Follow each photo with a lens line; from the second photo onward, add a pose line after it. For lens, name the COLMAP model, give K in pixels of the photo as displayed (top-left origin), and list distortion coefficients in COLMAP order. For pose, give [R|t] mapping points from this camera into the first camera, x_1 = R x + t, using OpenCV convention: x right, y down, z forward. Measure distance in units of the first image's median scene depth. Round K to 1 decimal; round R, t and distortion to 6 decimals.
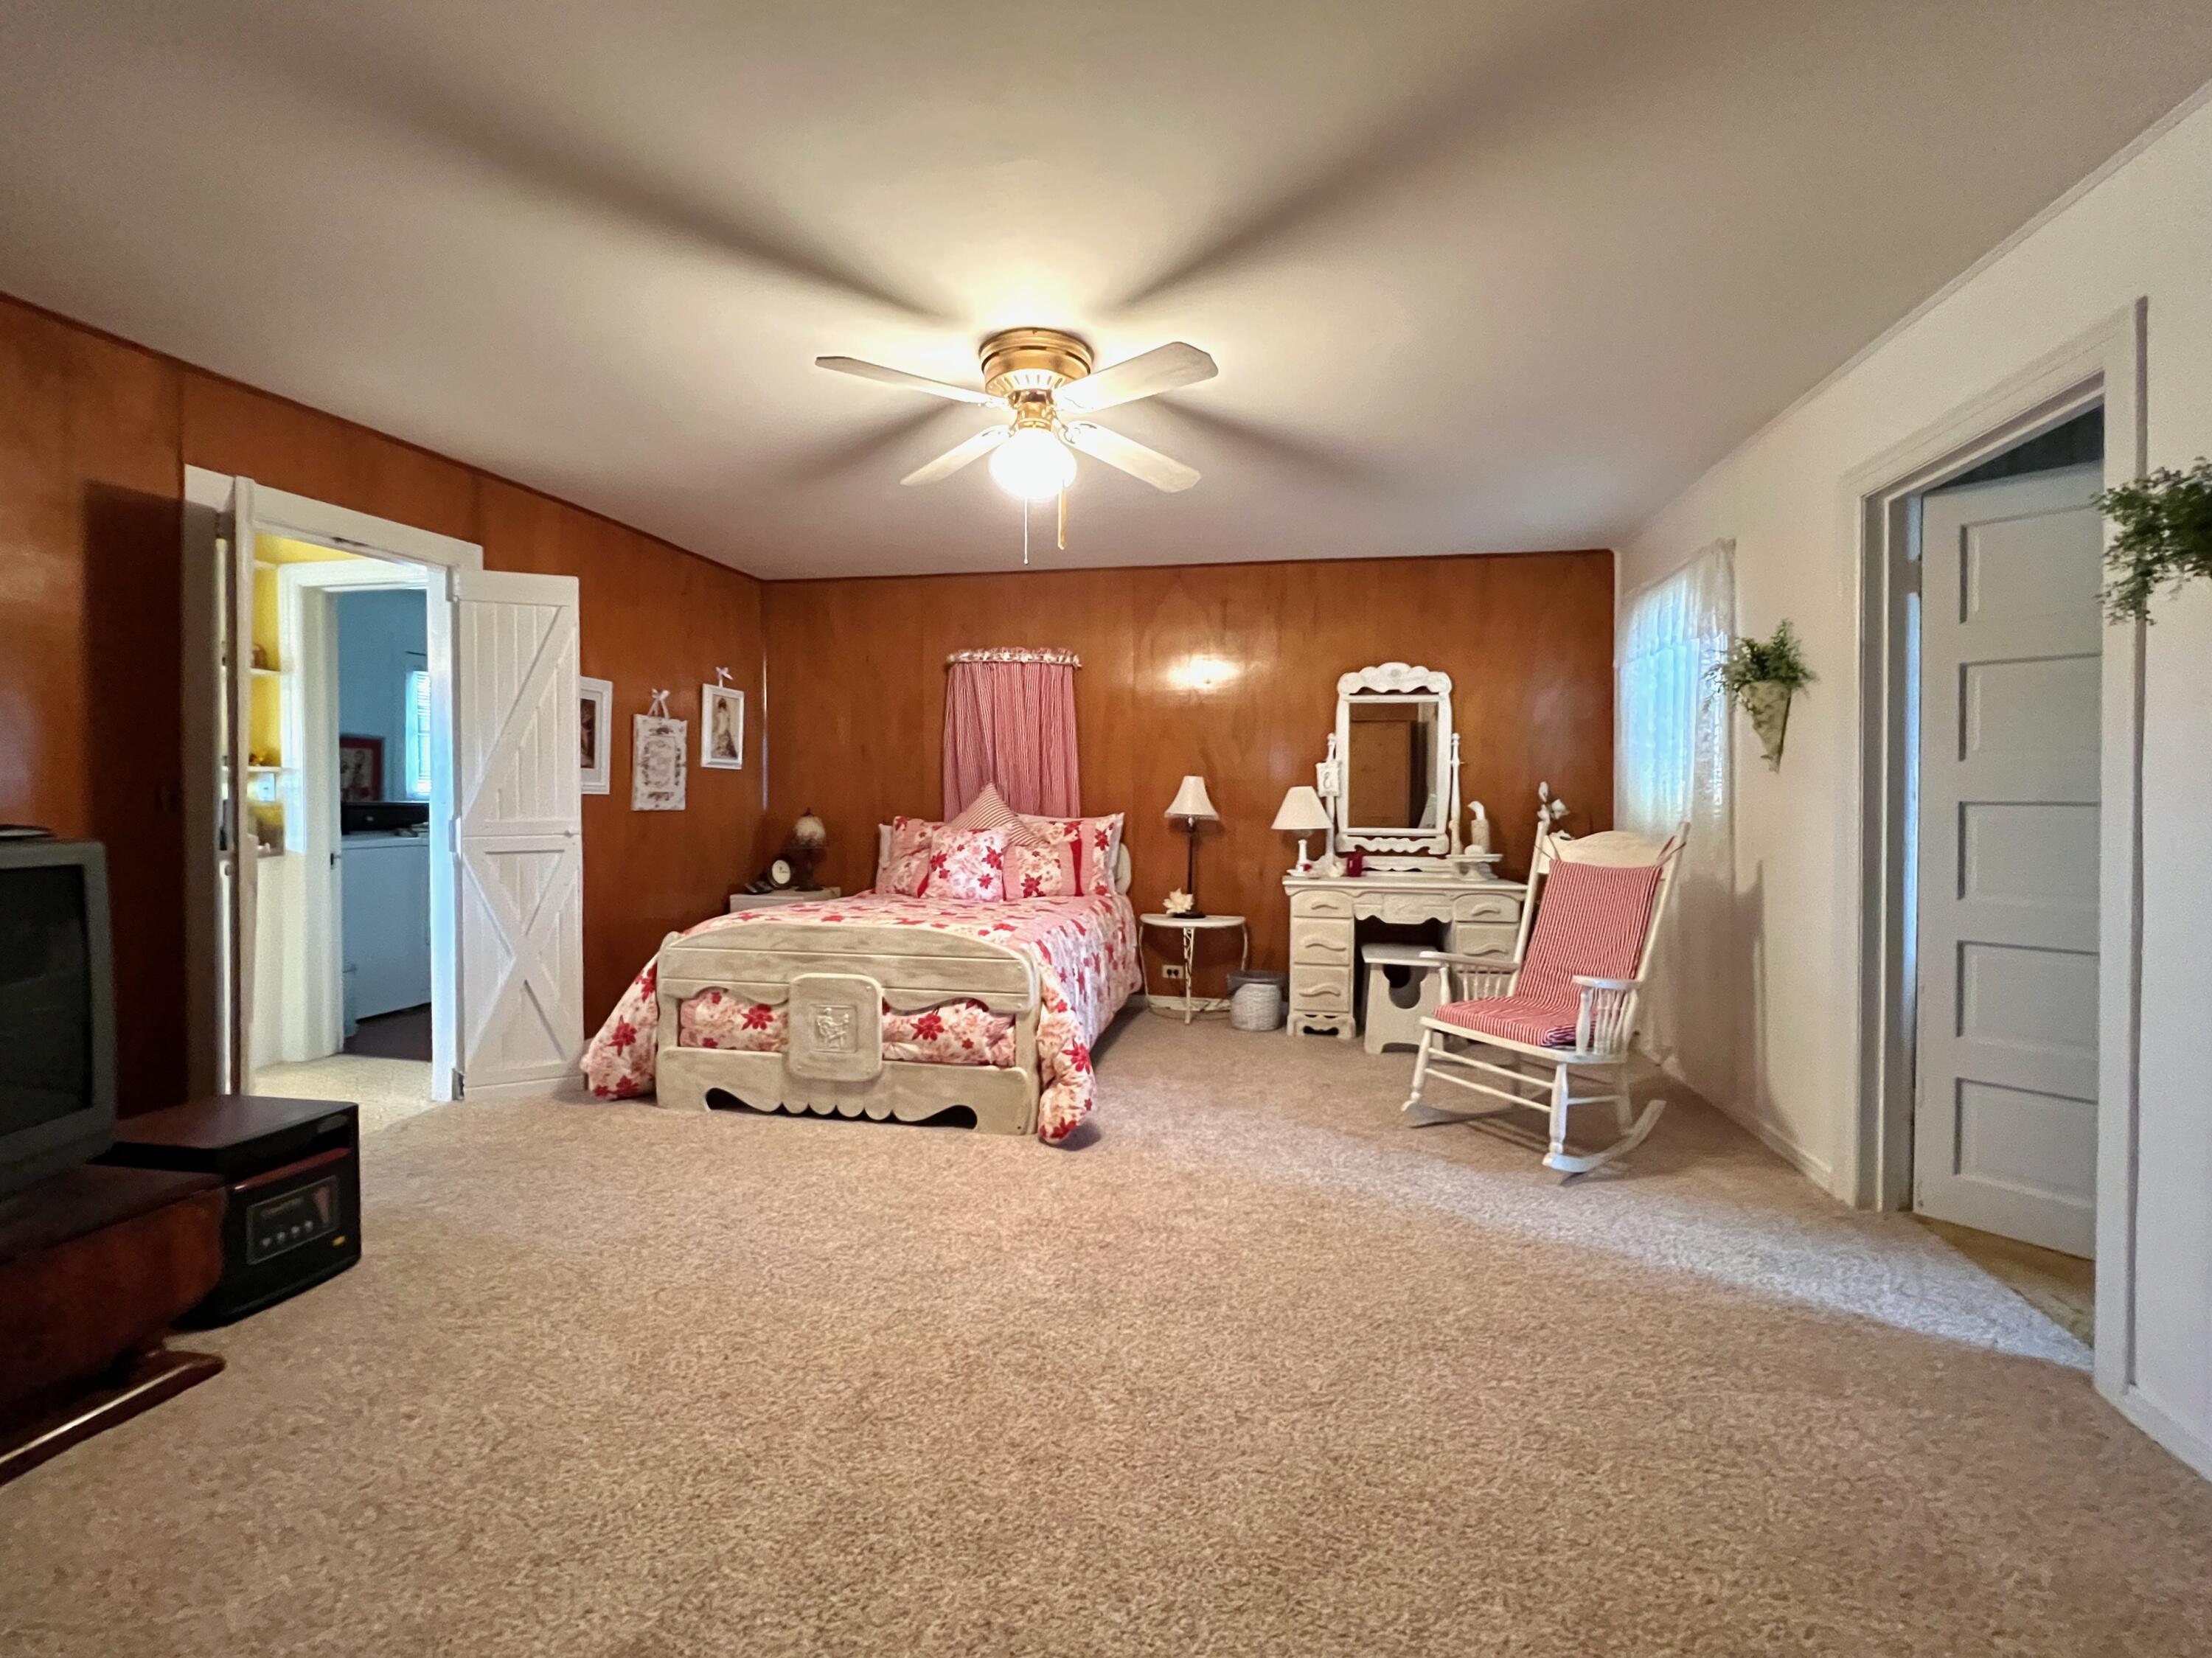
lens RADIAL K [[956.0, 0, 1104.2], [0, 956.0, 812.6], [0, 0, 1]] dist [-0.002268, -0.000174]
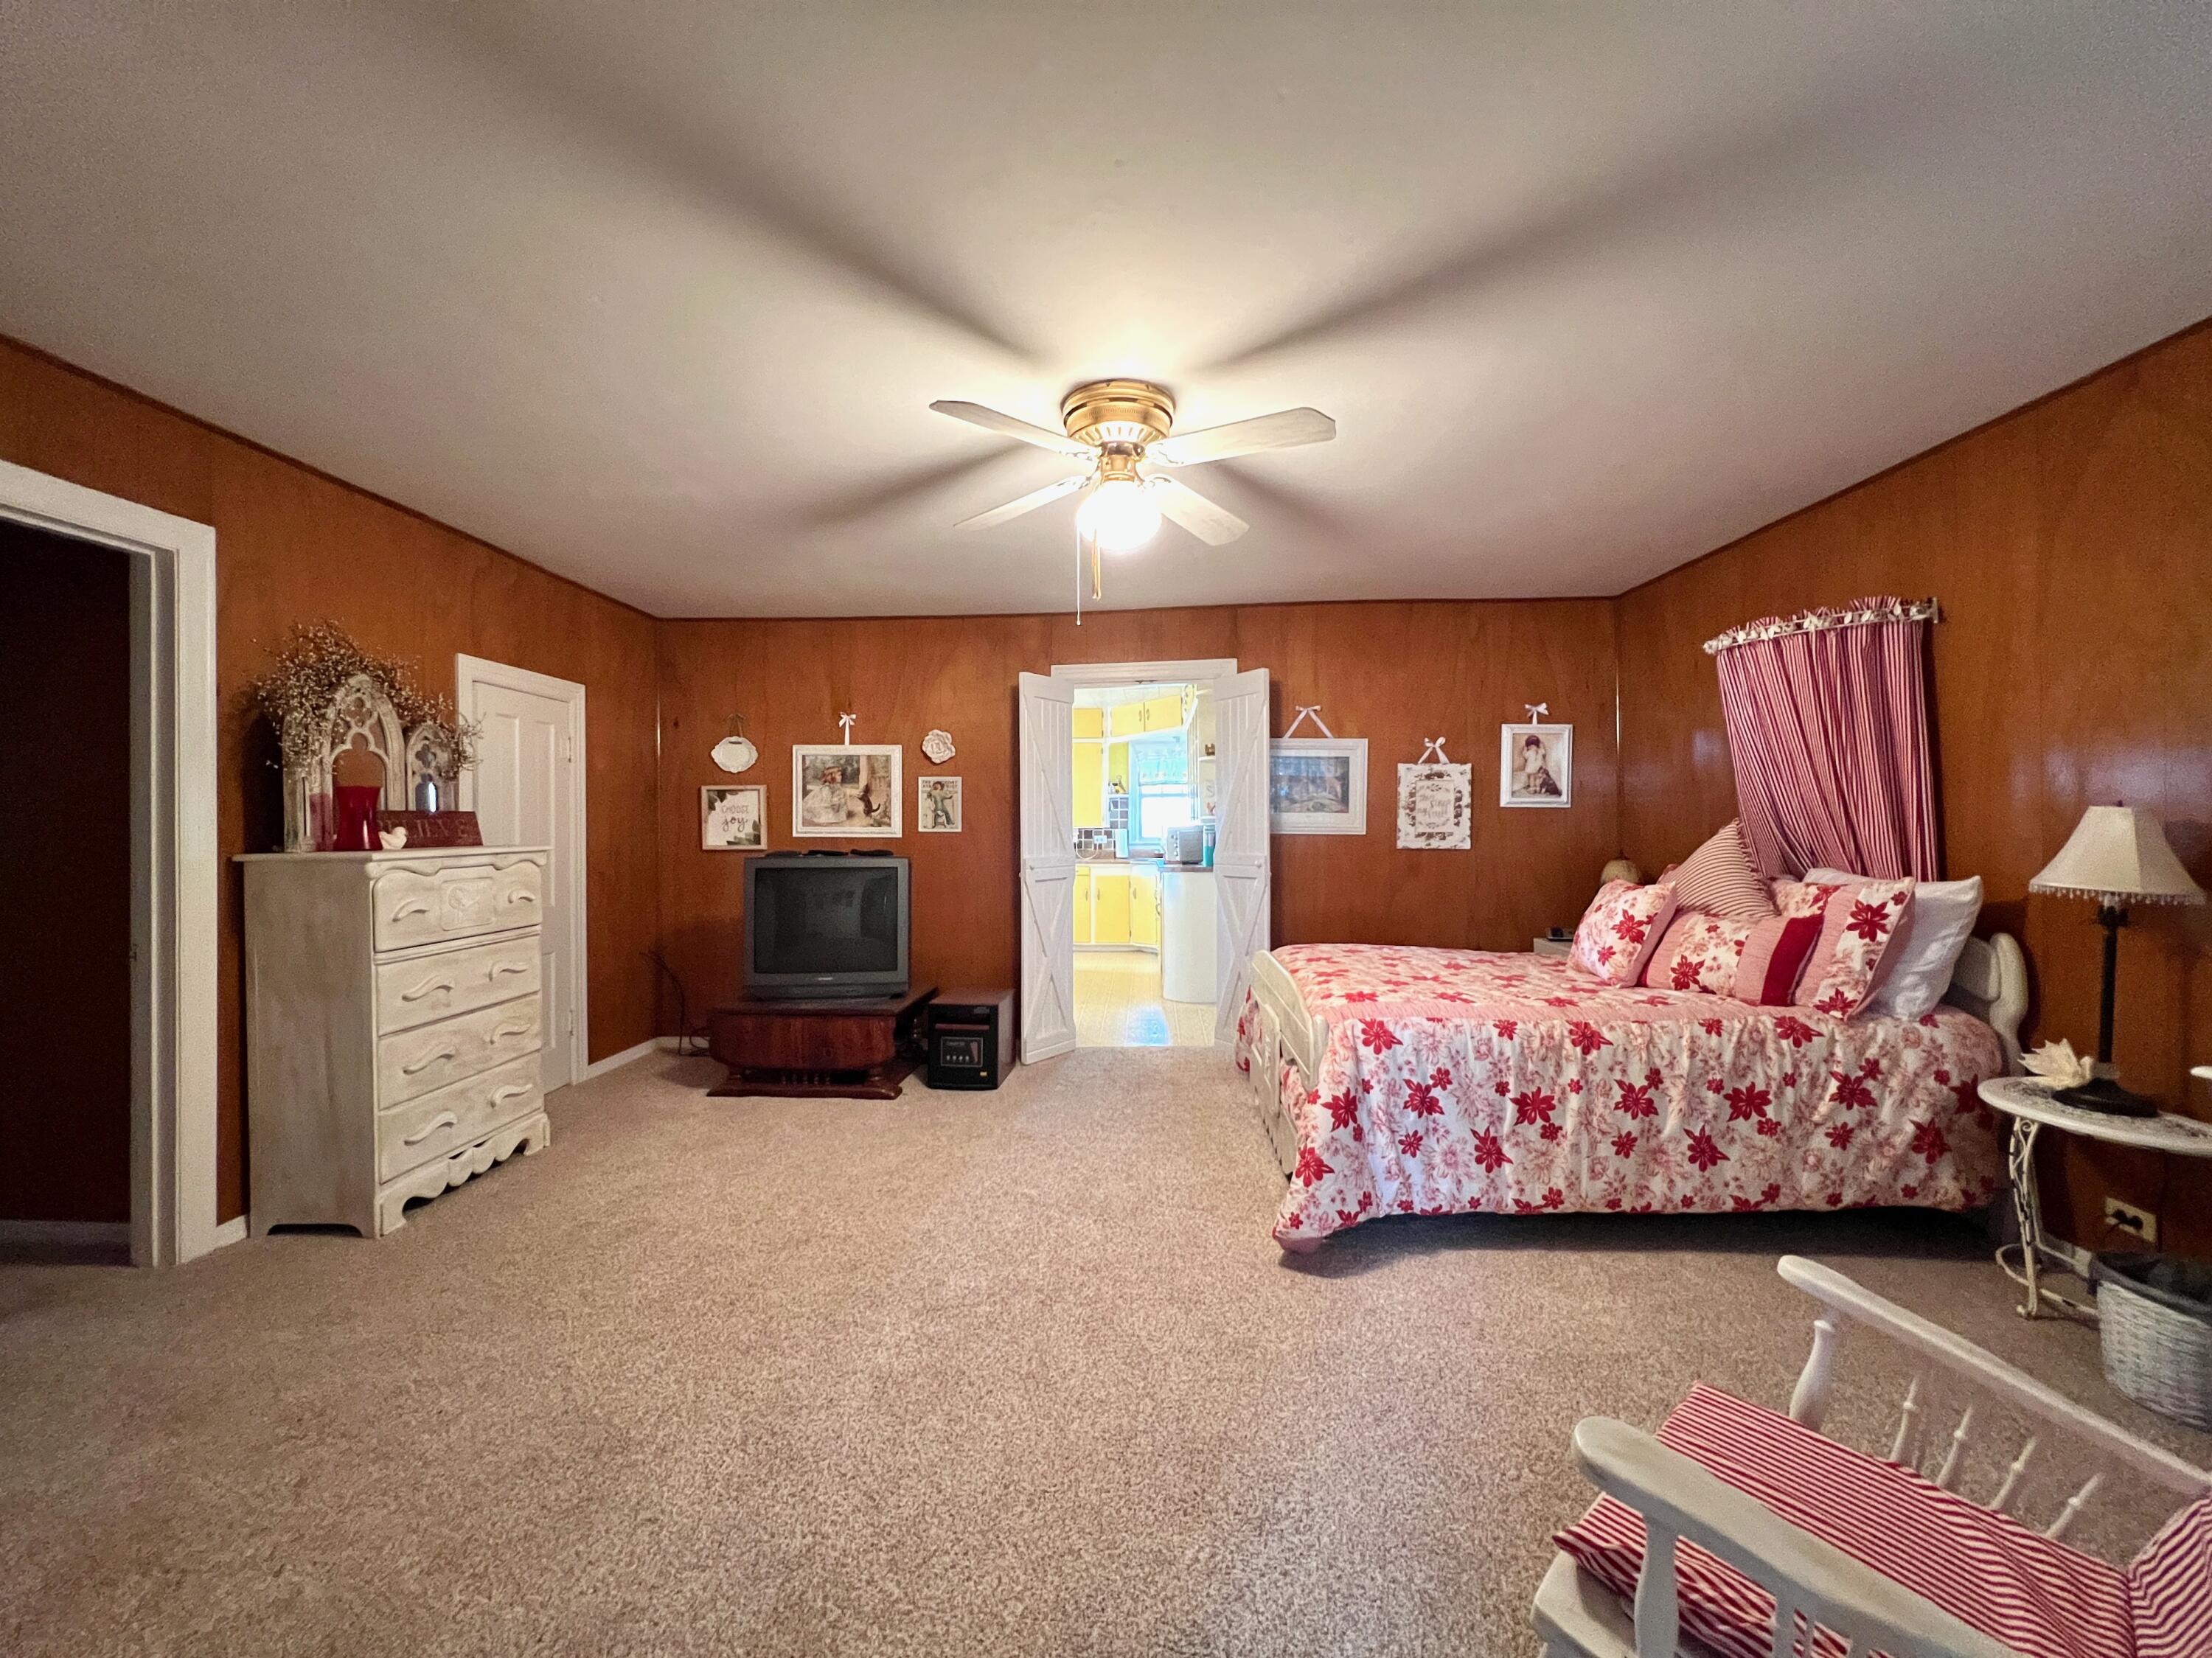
lens RADIAL K [[884.9, 0, 1106.0], [0, 884.9, 829.0], [0, 0, 1]] dist [0.000871, 0.000150]
pose [[0.152403, 0.005552, -0.988303, 0.476209], [-0.016682, 0.999856, 0.003045, -0.021871], [0.988178, 0.016023, 0.152474, 0.478693]]
